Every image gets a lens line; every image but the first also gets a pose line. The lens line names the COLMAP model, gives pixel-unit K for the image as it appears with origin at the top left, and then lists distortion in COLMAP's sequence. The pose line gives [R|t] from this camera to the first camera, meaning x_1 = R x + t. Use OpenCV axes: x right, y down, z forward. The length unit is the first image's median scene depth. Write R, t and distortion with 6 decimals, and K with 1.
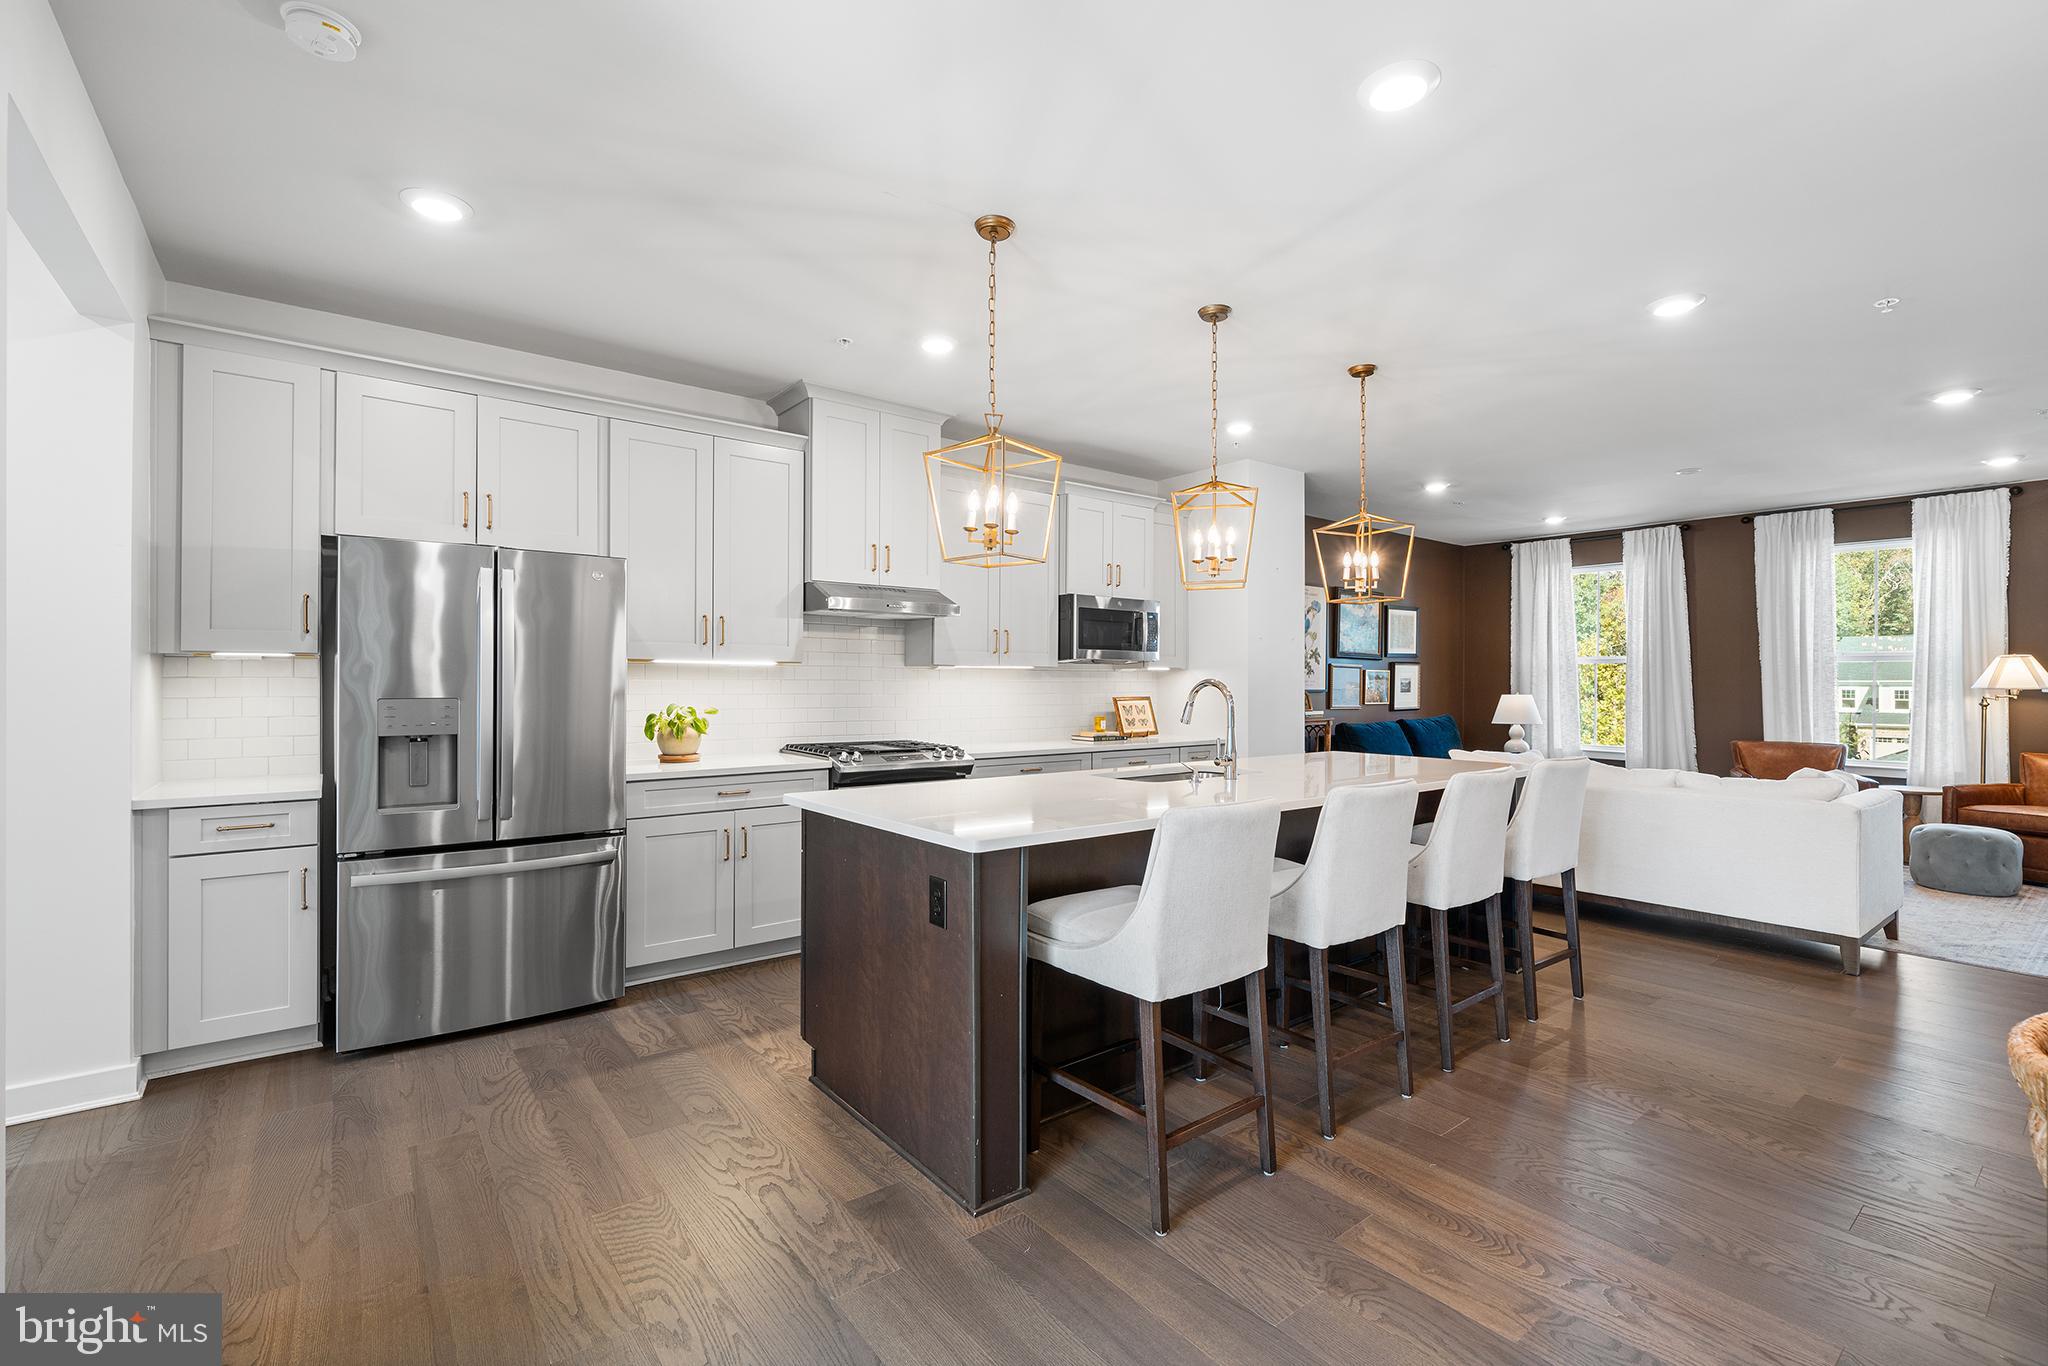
lens RADIAL K [[890.6, 0, 1016.3], [0, 890.6, 678.4], [0, 0, 1]] dist [0.003960, -0.000958]
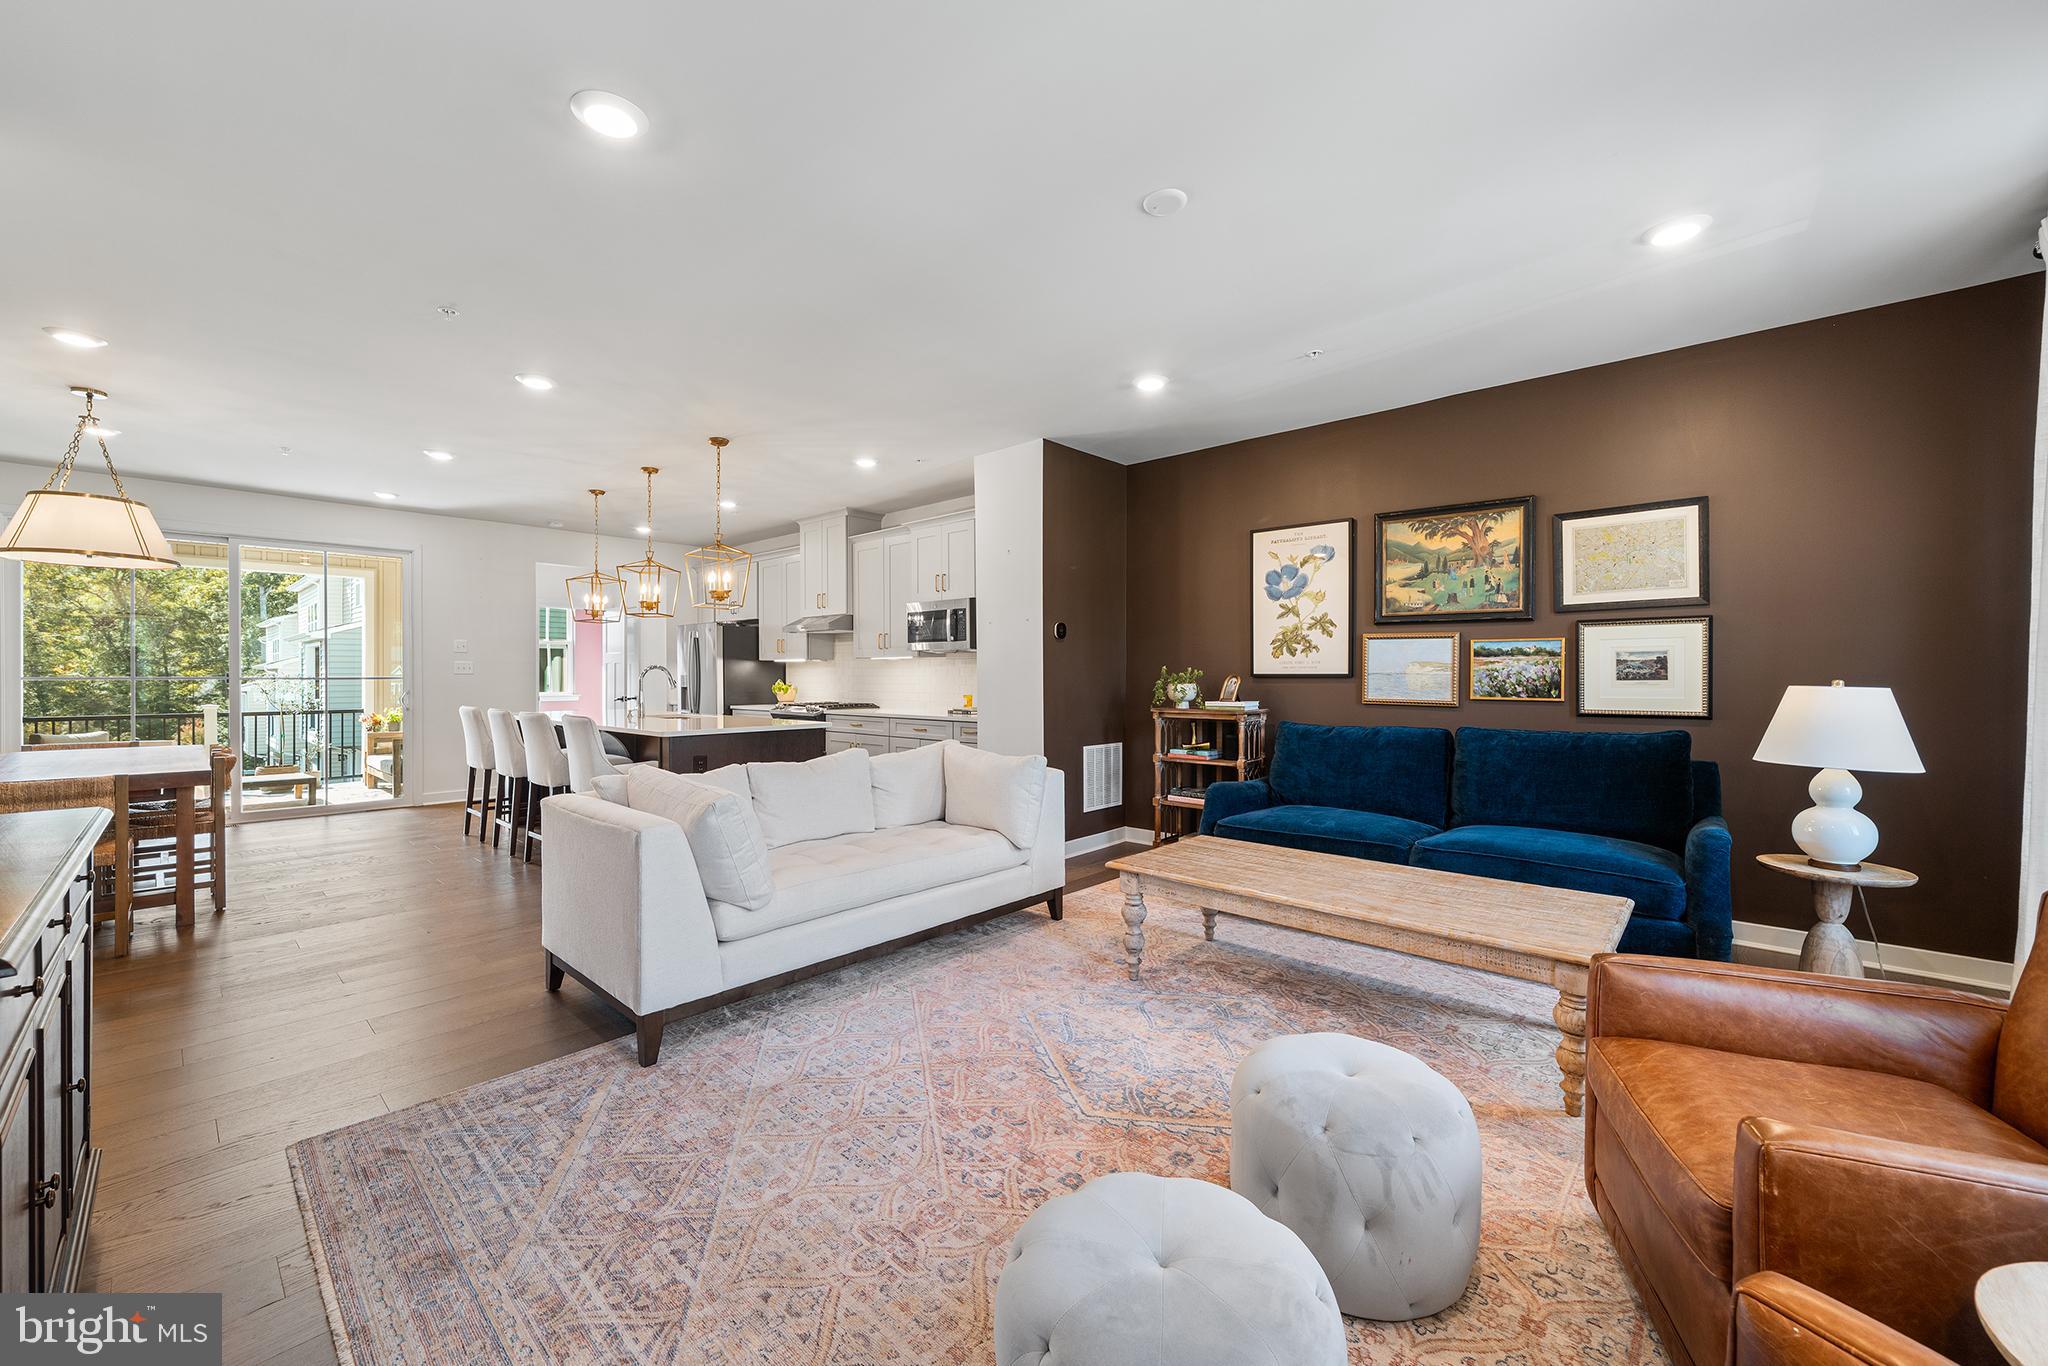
lens RADIAL K [[789.3, 0, 1023.8], [0, 789.3, 668.0], [0, 0, 1]] dist [-0.000980, 0.000165]
pose [[0.178765, -0.011274, -0.983827, 0.926575], [0.004511, 0.999933, -0.010639, 0.013899], [0.983881, -0.002536, 0.178804, 0.687660]]
